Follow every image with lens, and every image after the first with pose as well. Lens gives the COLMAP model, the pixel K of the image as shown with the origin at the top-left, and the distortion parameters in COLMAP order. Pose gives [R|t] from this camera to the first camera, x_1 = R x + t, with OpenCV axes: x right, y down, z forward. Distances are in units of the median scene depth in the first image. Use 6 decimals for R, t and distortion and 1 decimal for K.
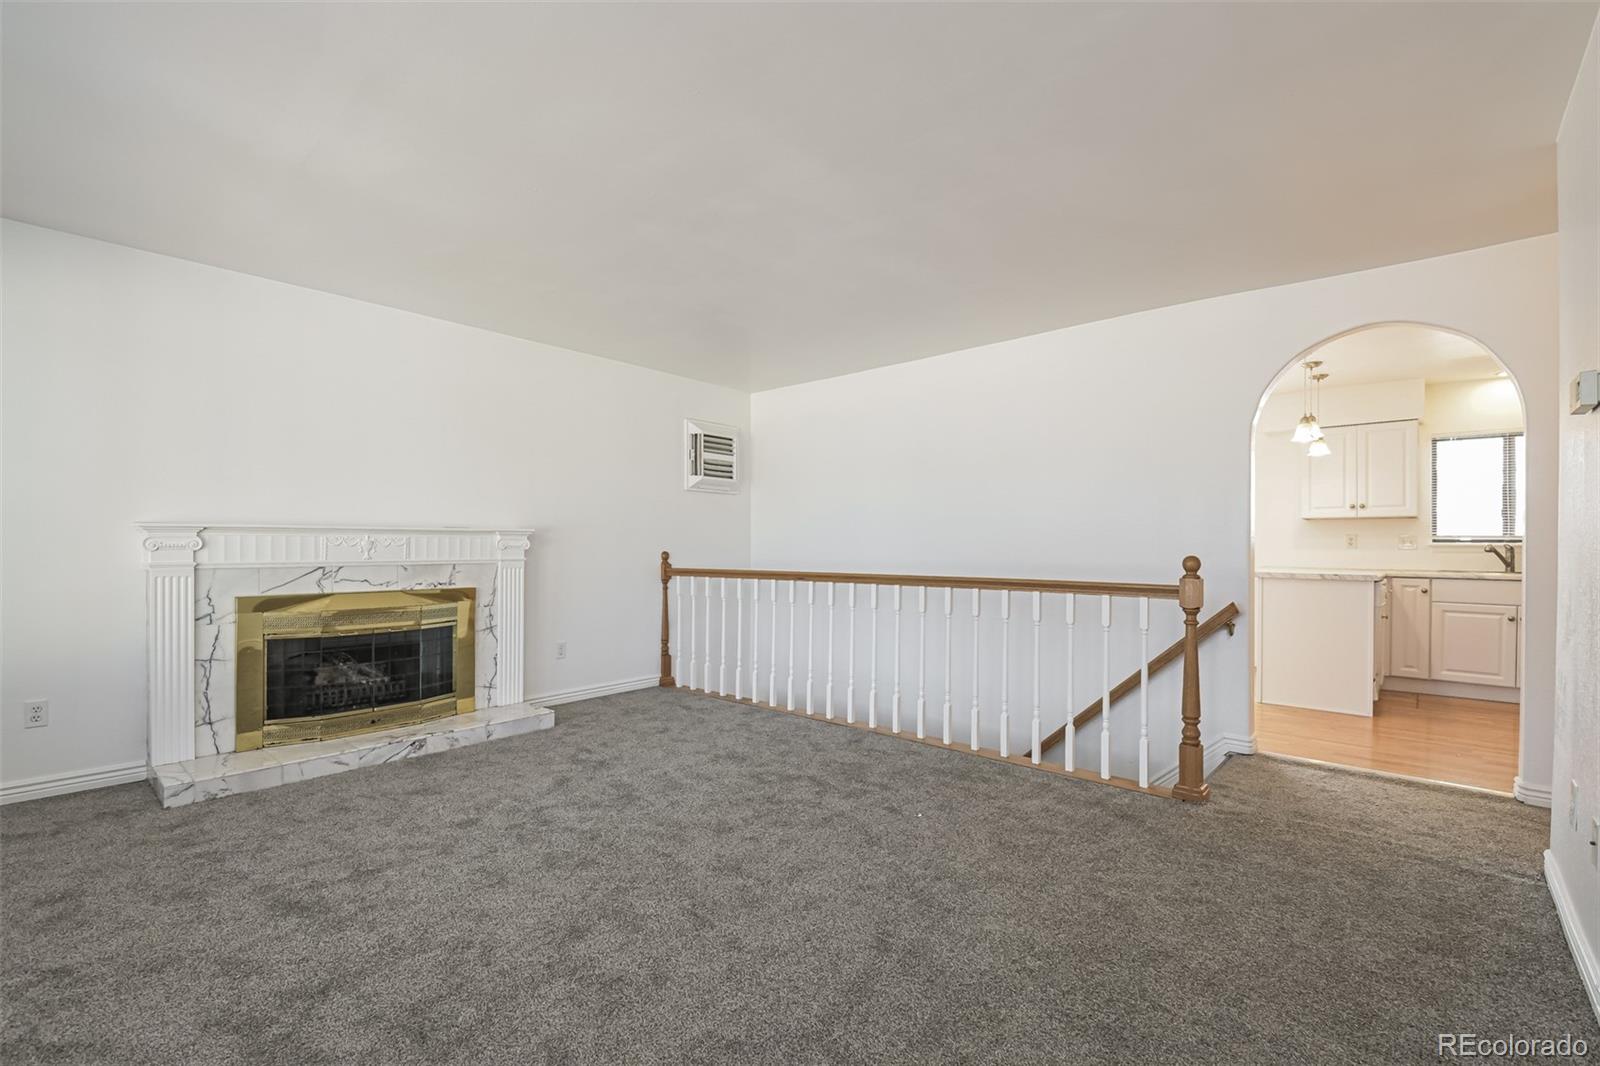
lens RADIAL K [[693.3, 0, 800.0], [0, 693.3, 533.0], [0, 0, 1]] dist [0.016961, -0.014067]
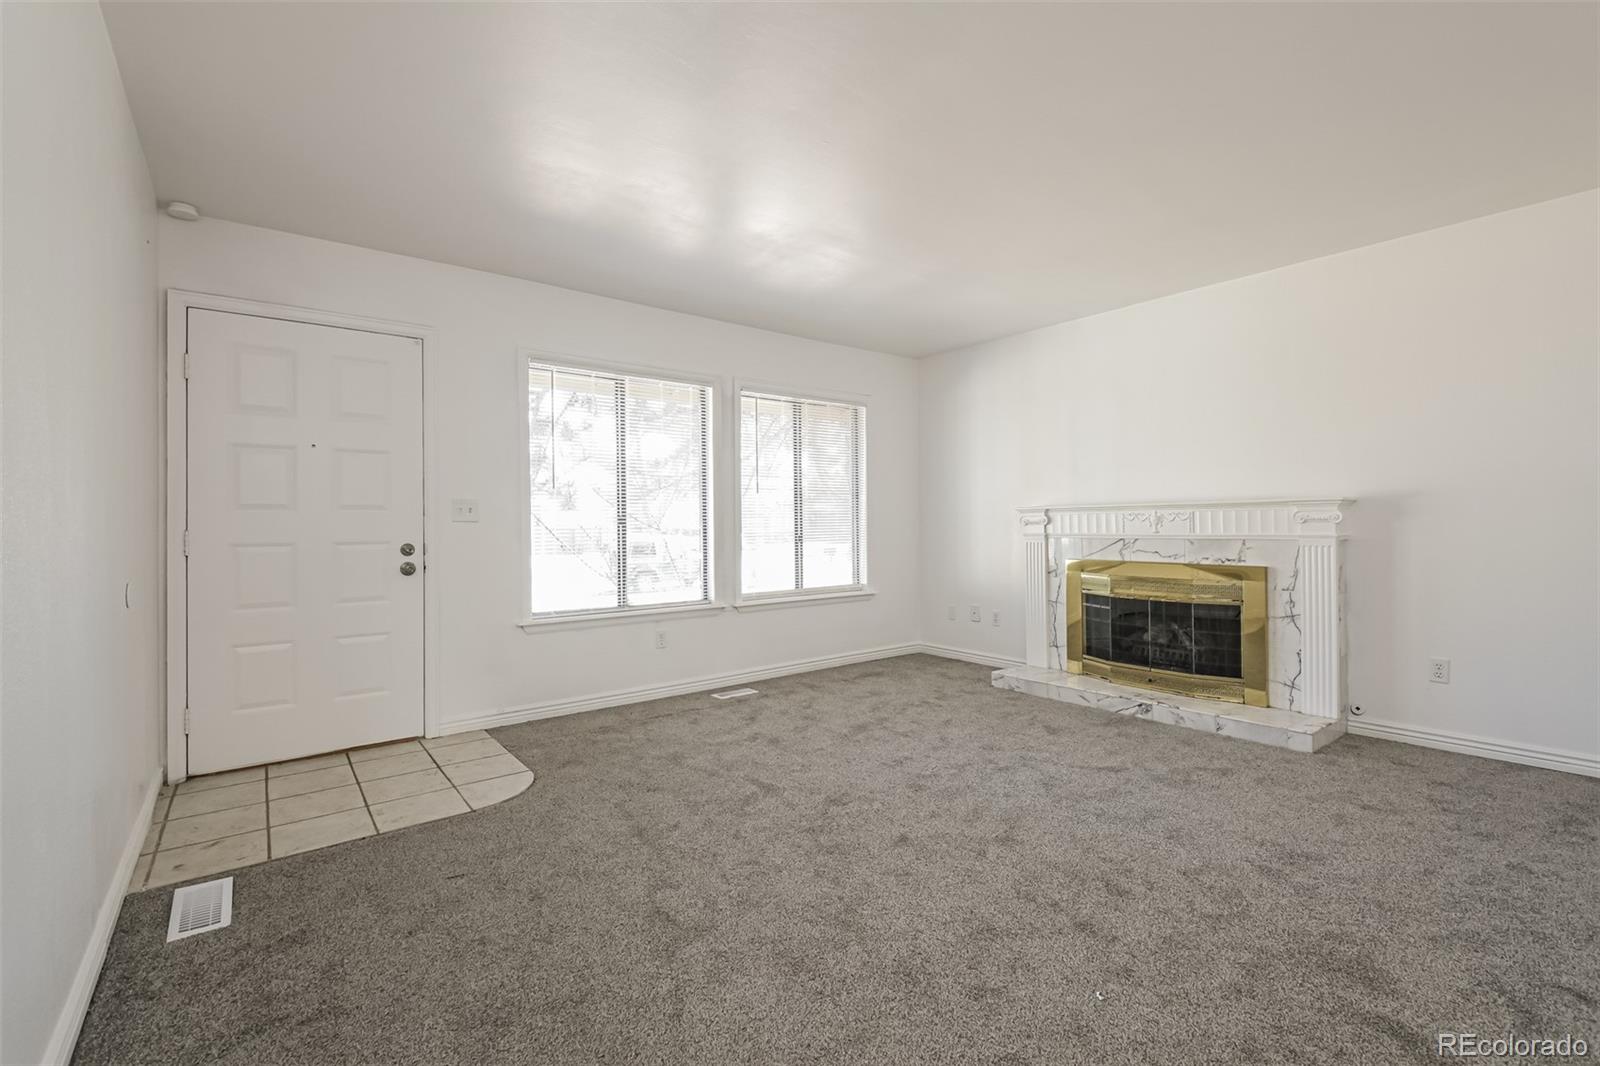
lens RADIAL K [[693.3, 0, 800.0], [0, 693.3, 533.0], [0, 0, 1]] dist [0.016961, -0.014067]
pose [[-0.181894, 0.004782, -0.983306, 0.558769], [0.021103, 0.999777, 0.000959, 0.025497], [0.983092, -0.020577, -0.181955, 0.653870]]
